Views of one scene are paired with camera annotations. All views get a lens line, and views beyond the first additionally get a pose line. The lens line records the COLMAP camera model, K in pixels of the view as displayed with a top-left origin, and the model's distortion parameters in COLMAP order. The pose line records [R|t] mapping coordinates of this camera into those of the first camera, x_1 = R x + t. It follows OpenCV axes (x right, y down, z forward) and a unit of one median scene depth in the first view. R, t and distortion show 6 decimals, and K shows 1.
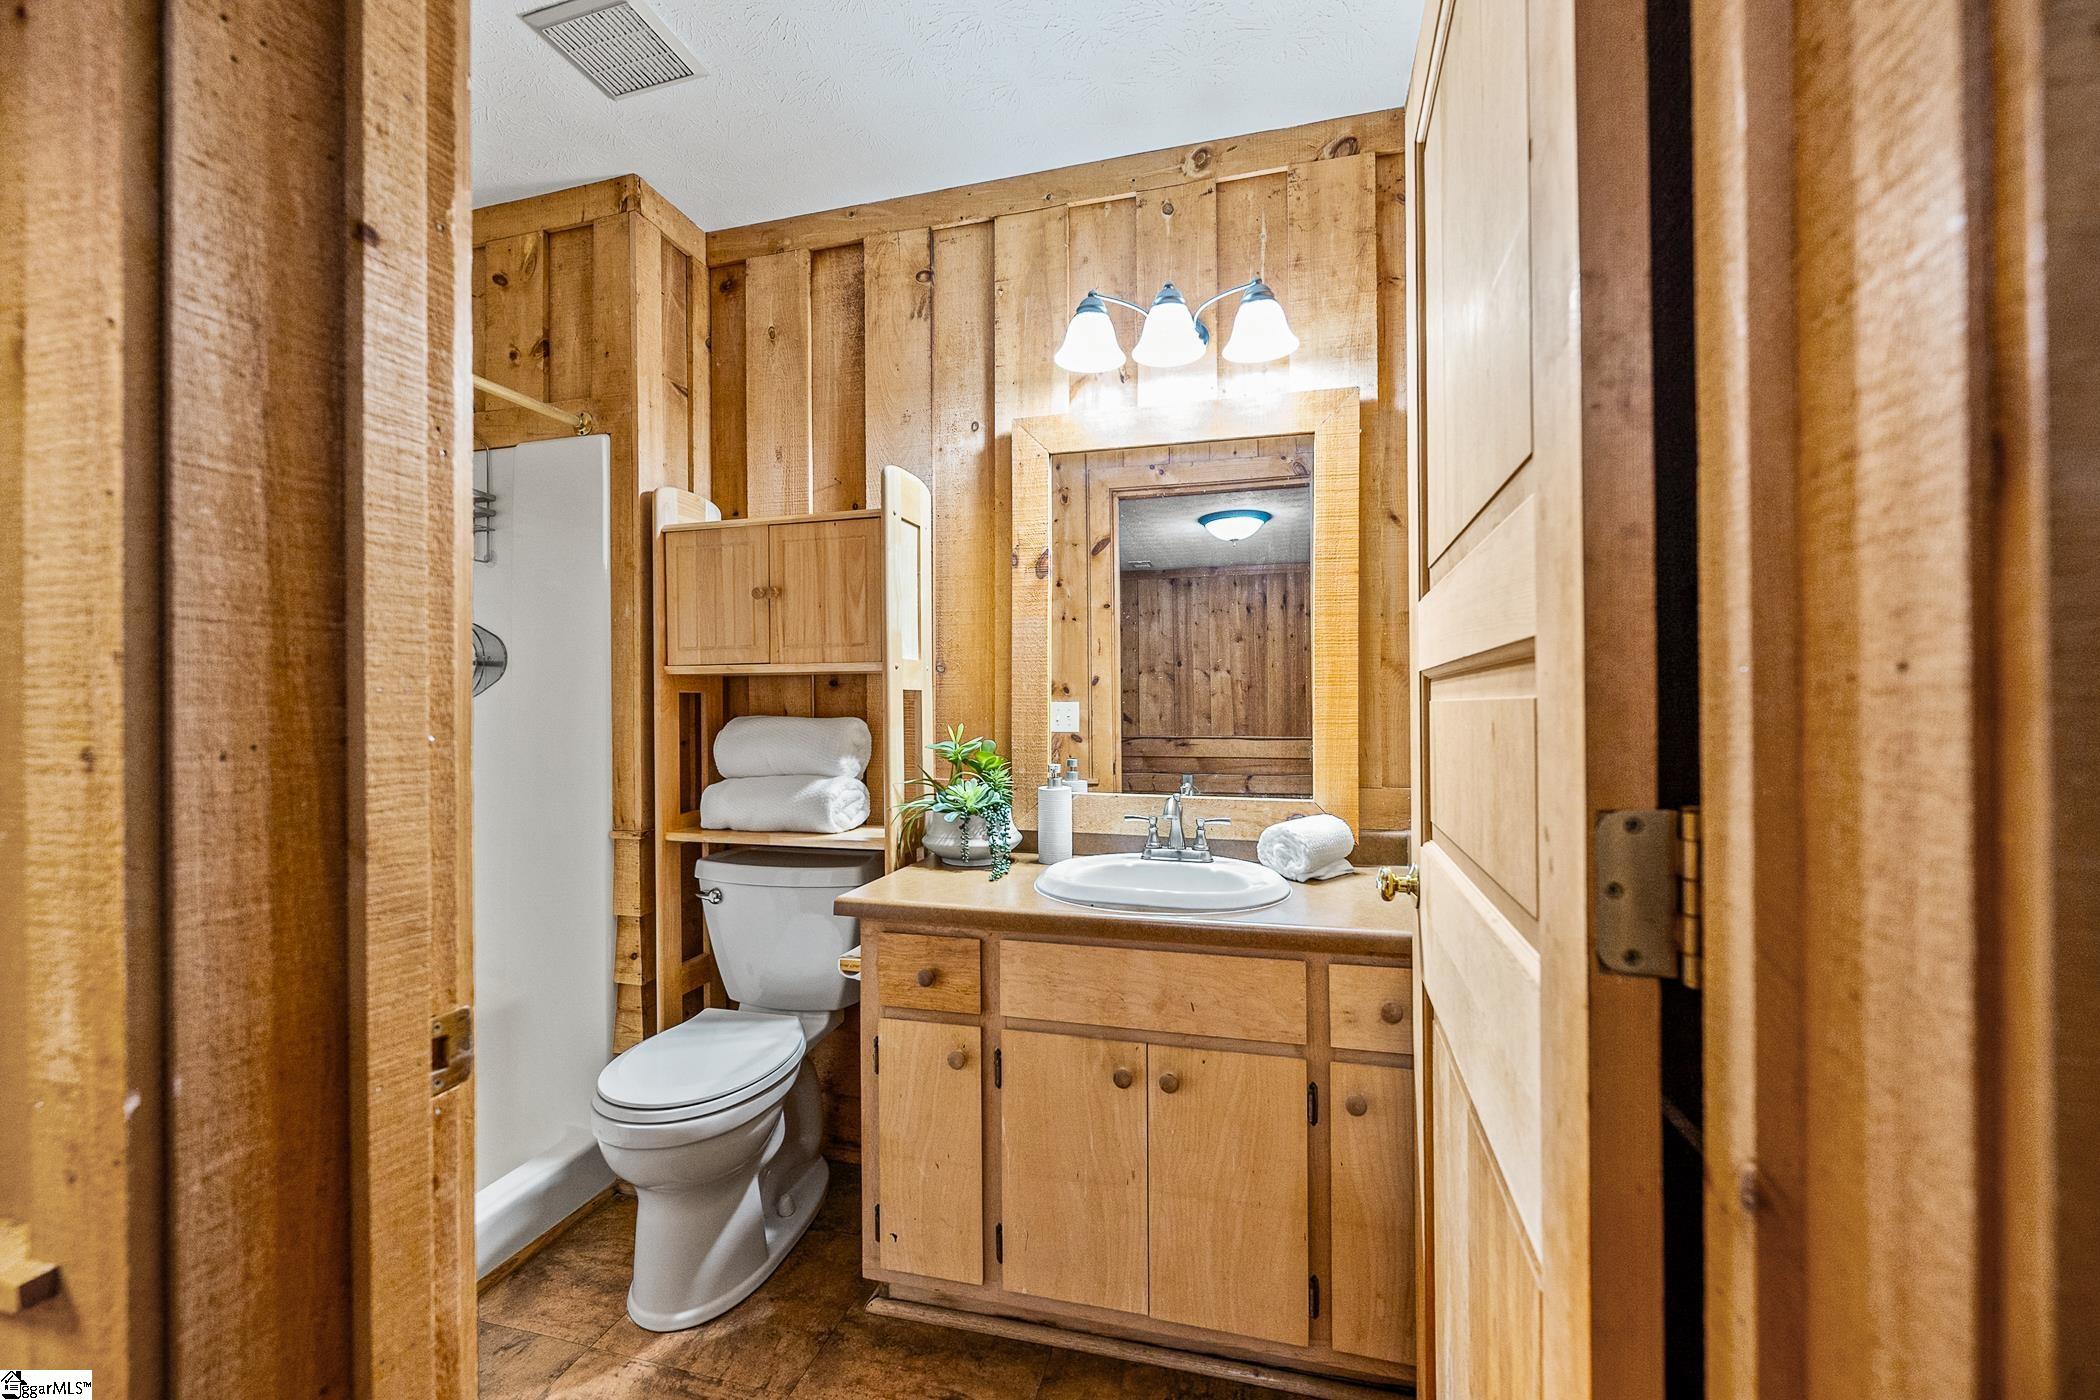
lens RADIAL K [[838.8, 0, 1047.3], [0, 838.8, 698.7], [0, 0, 1]] dist [-0.002846, 0.000625]
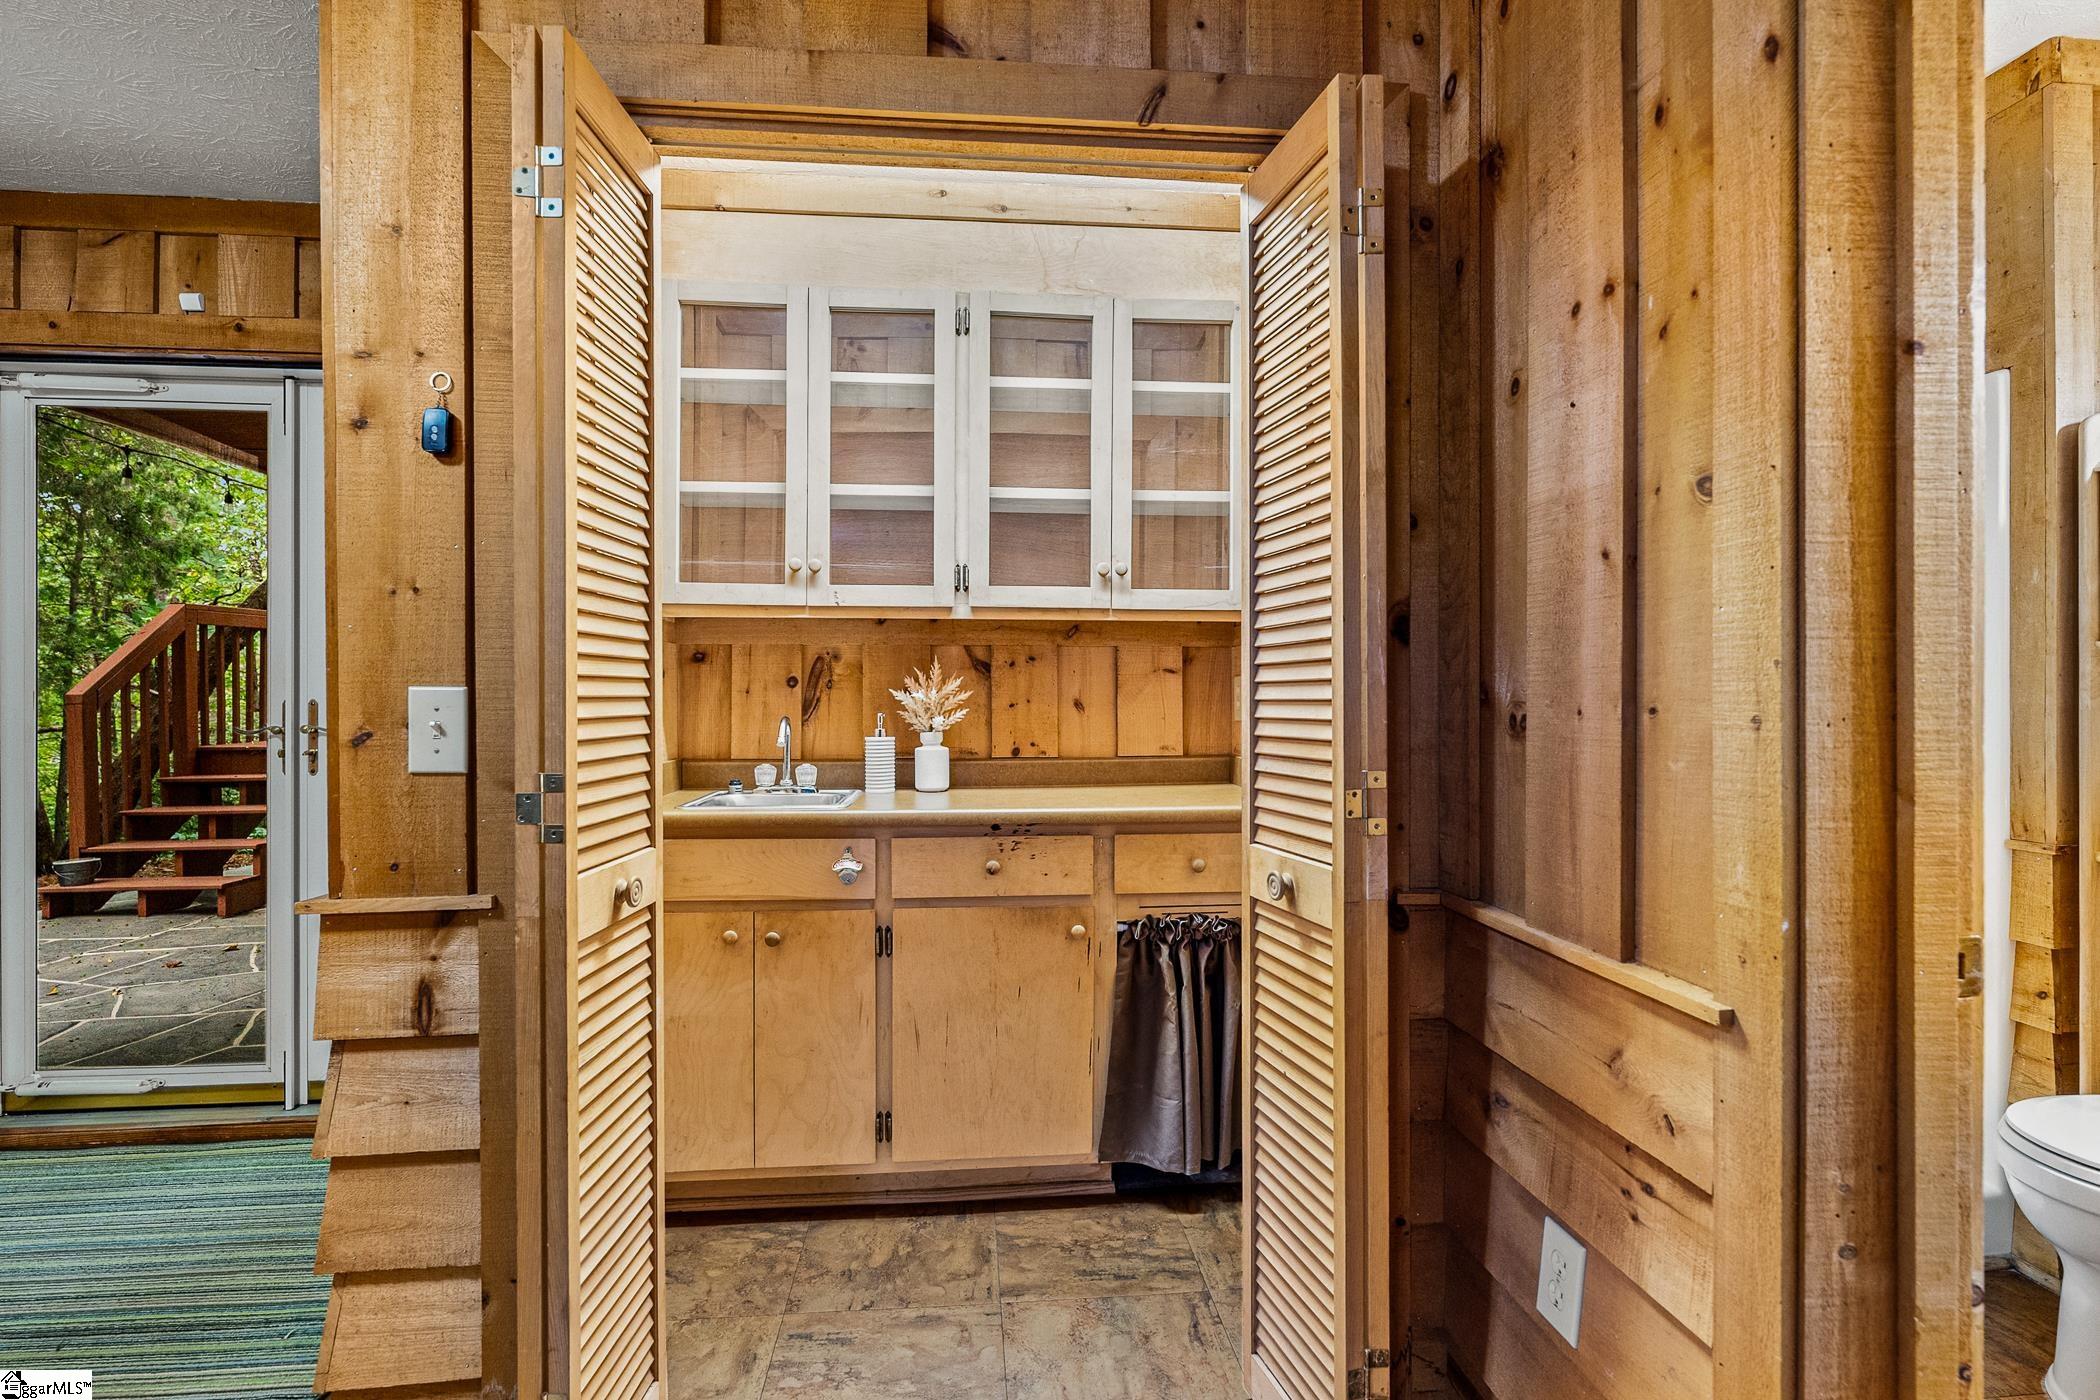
lens RADIAL K [[953.4, 0, 1049.2], [0, 953.4, 698.3], [0, 0, 1]] dist [-0.001655, -0.000042]
pose [[0.345160, 0.011073, -0.938479, 0.164975], [0.005735, 0.999887, 0.013907, -0.011200], [0.938526, -0.010182, 0.345057, -0.875364]]
